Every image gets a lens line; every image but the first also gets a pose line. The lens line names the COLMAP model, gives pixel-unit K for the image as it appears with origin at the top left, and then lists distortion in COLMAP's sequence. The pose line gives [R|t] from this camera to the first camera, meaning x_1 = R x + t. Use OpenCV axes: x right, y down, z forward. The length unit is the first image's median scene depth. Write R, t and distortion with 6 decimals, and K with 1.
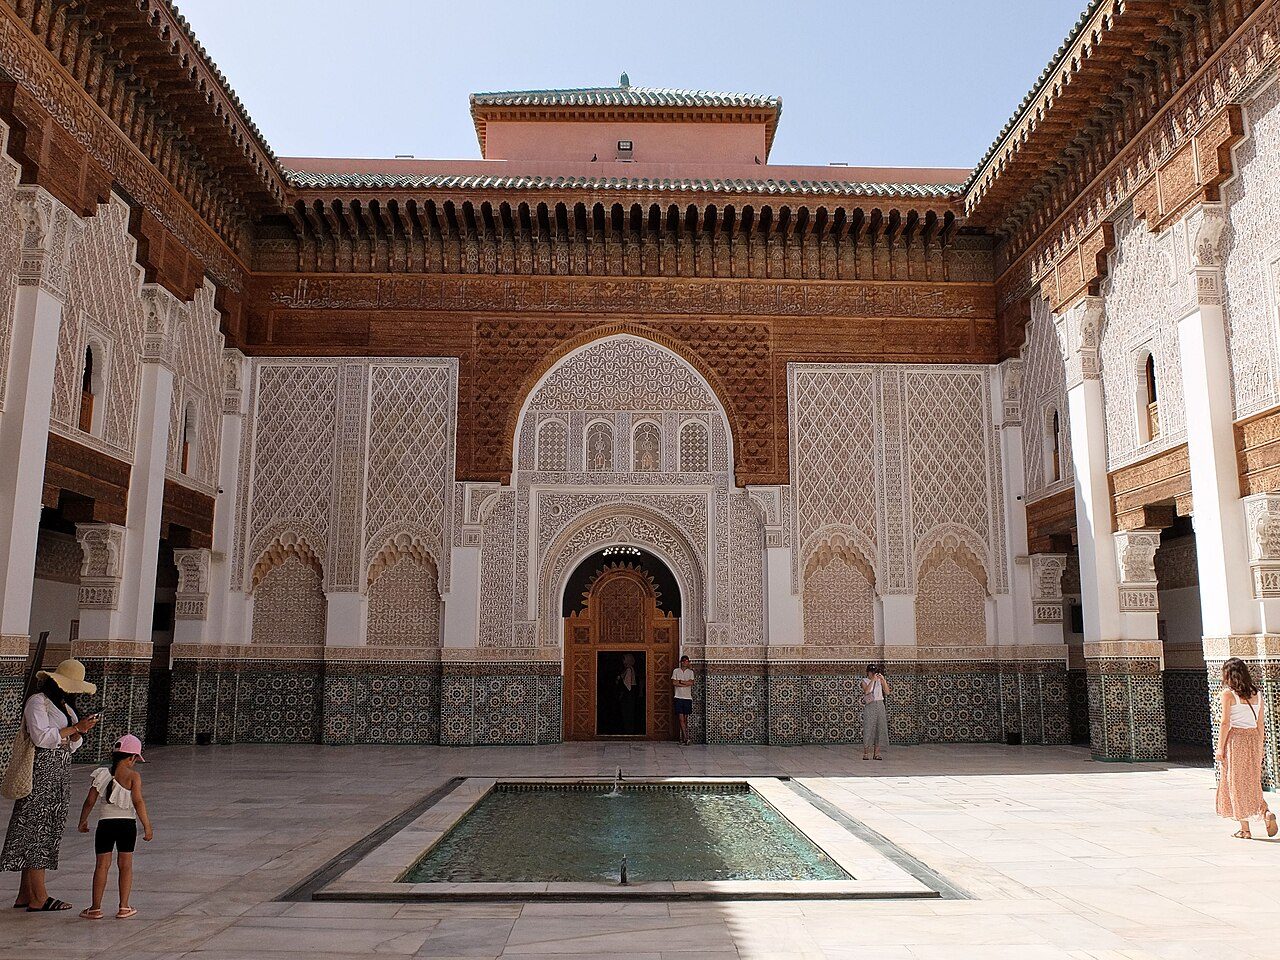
lens RADIAL K [[1058.9, 0, 640.0], [0, 1058.9, 480.0], [0, 0, 1]] dist [-0.053455, 0.001007]
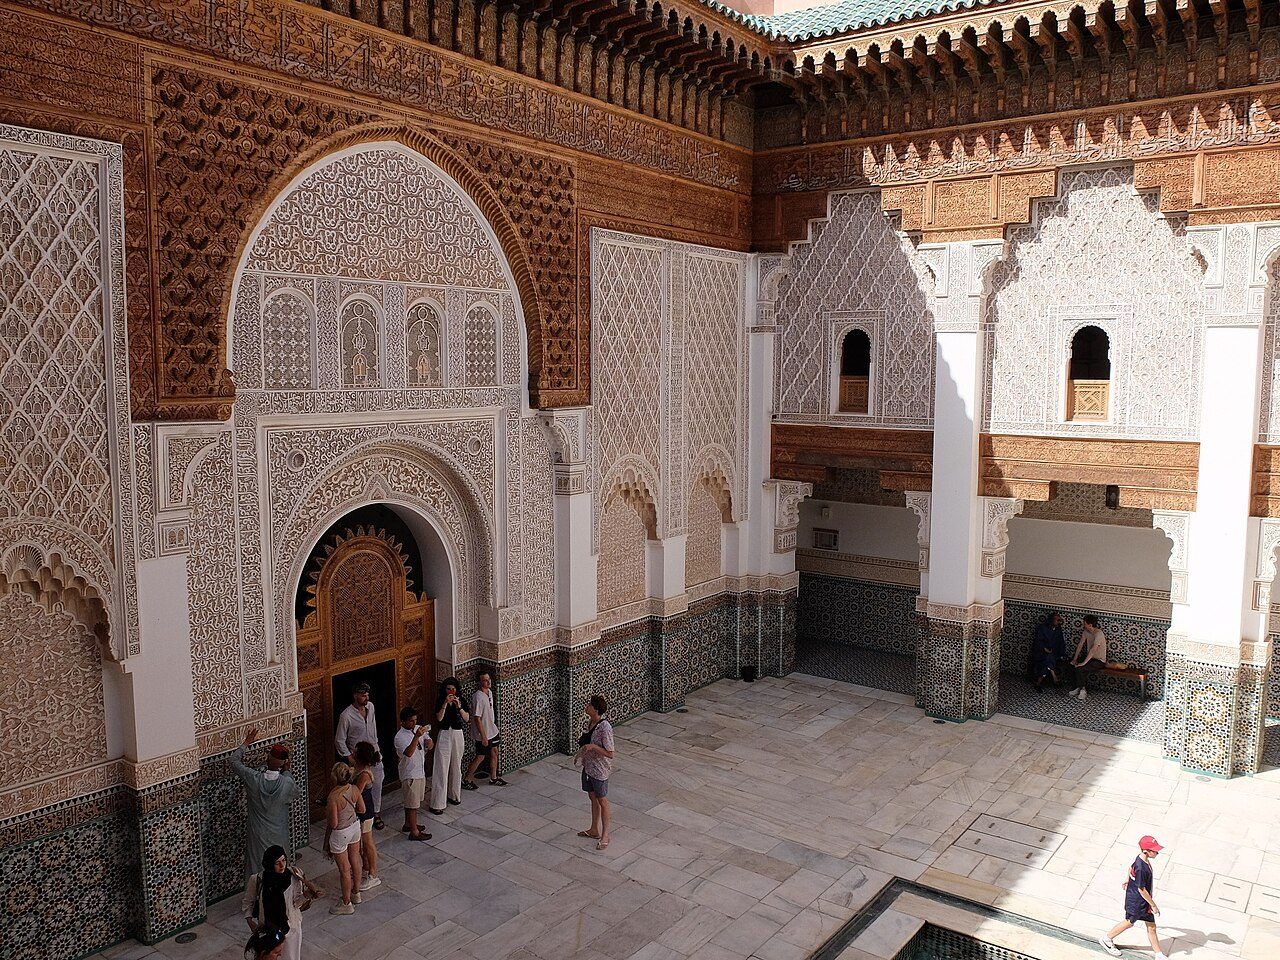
lens RADIAL K [[1016.7, 0, 640.0], [0, 1016.7, 480.0], [0, 0, 1]] dist [-0.043609, 0.003496]
pose [[0.628054, -0.085099, 0.773503, -0.372433], [-0.128794, 0.968926, 0.211174, -0.095053], [-0.767438, -0.232252, 0.597577, 0.541705]]
